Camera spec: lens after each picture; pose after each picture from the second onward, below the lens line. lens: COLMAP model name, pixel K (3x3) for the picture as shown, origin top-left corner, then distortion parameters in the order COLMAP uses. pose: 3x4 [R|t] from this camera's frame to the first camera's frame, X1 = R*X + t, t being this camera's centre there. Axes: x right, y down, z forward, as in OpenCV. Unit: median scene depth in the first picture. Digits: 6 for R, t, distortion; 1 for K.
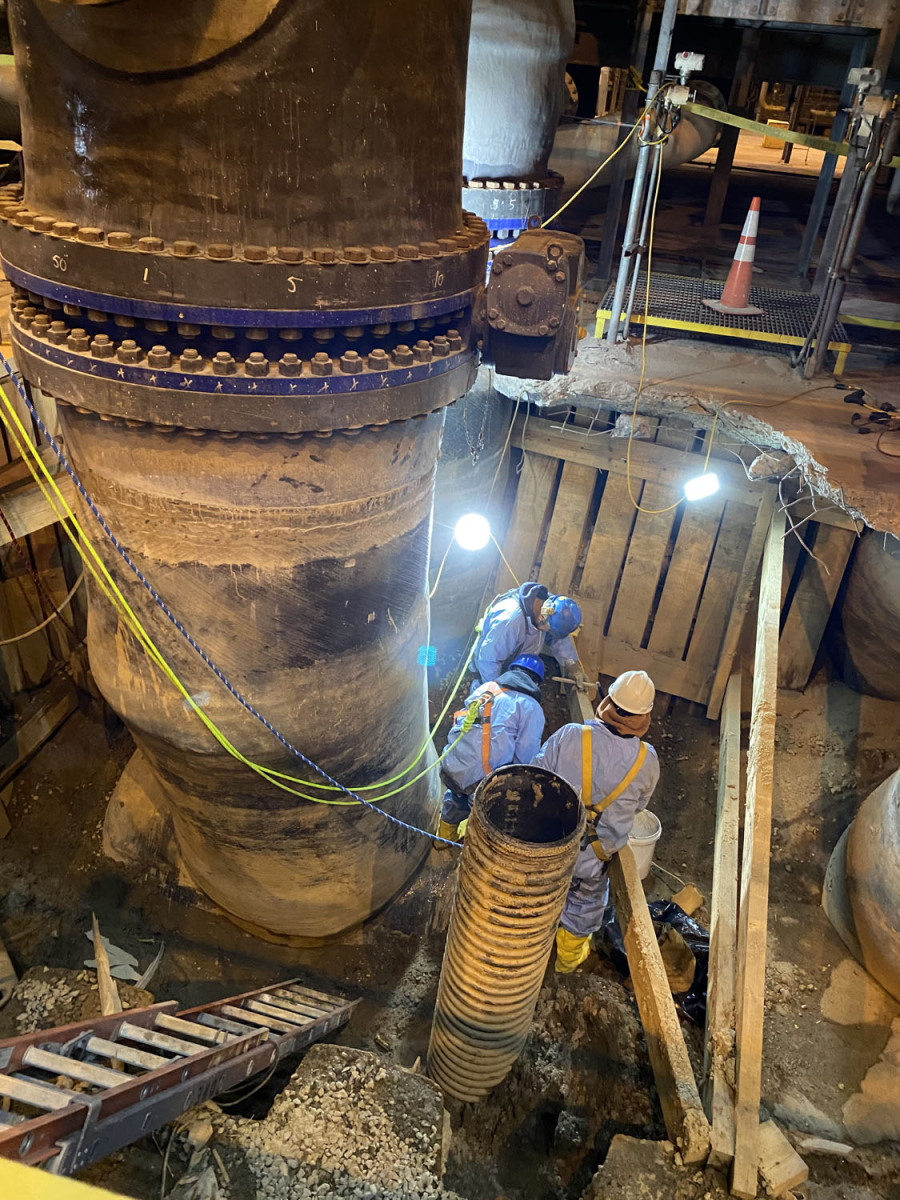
lens RADIAL K [[882.7, 0, 447.2], [0, 882.7, 581.0], [0, 0, 1]] dist [0.001660, -0.005387]
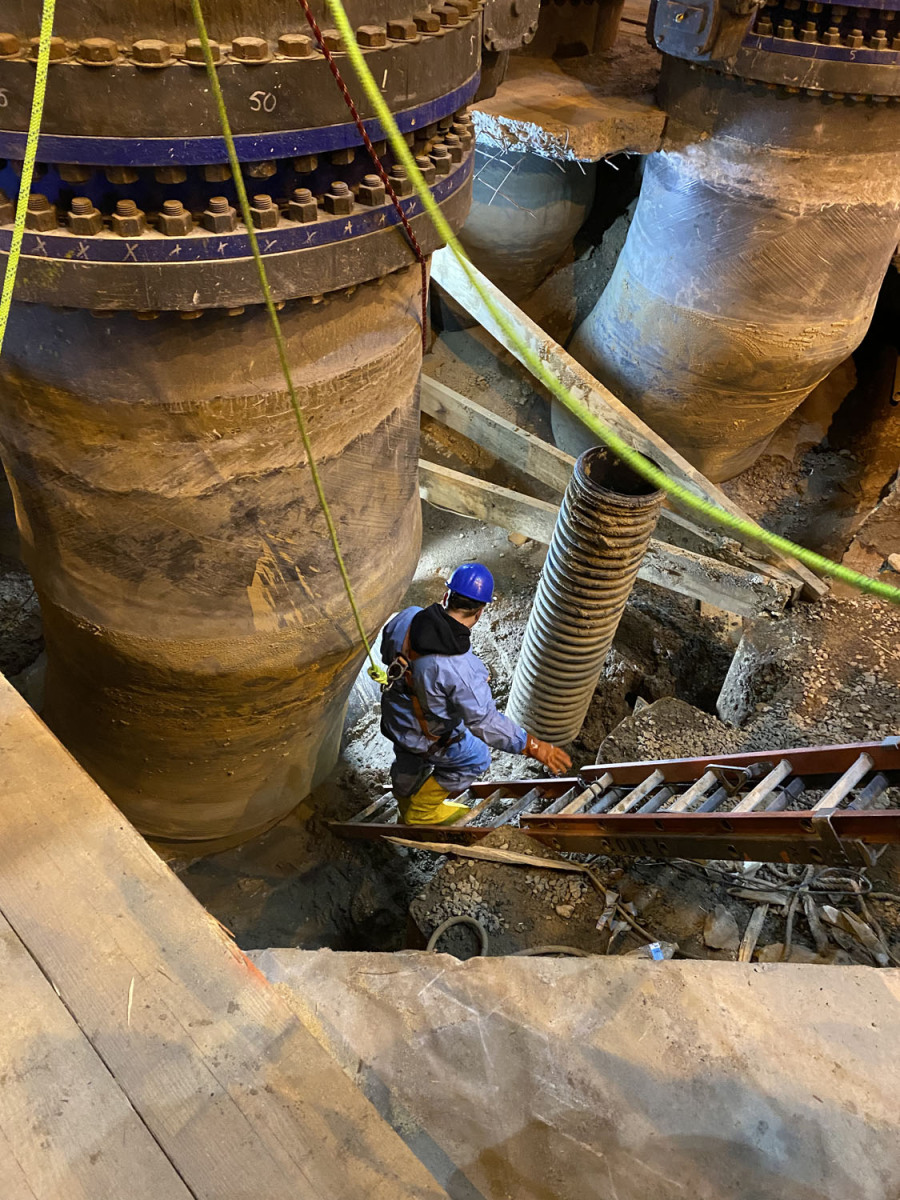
lens RADIAL K [[882.7, 0, 447.2], [0, 882.7, 581.0], [0, 0, 1]] dist [0.001660, -0.005387]
pose [[0.571238, -0.600815, 0.559204, -0.847709], [0.424600, 0.799370, 0.425115, -0.251295], [-0.702426, -0.005404, 0.711736, 0.336592]]
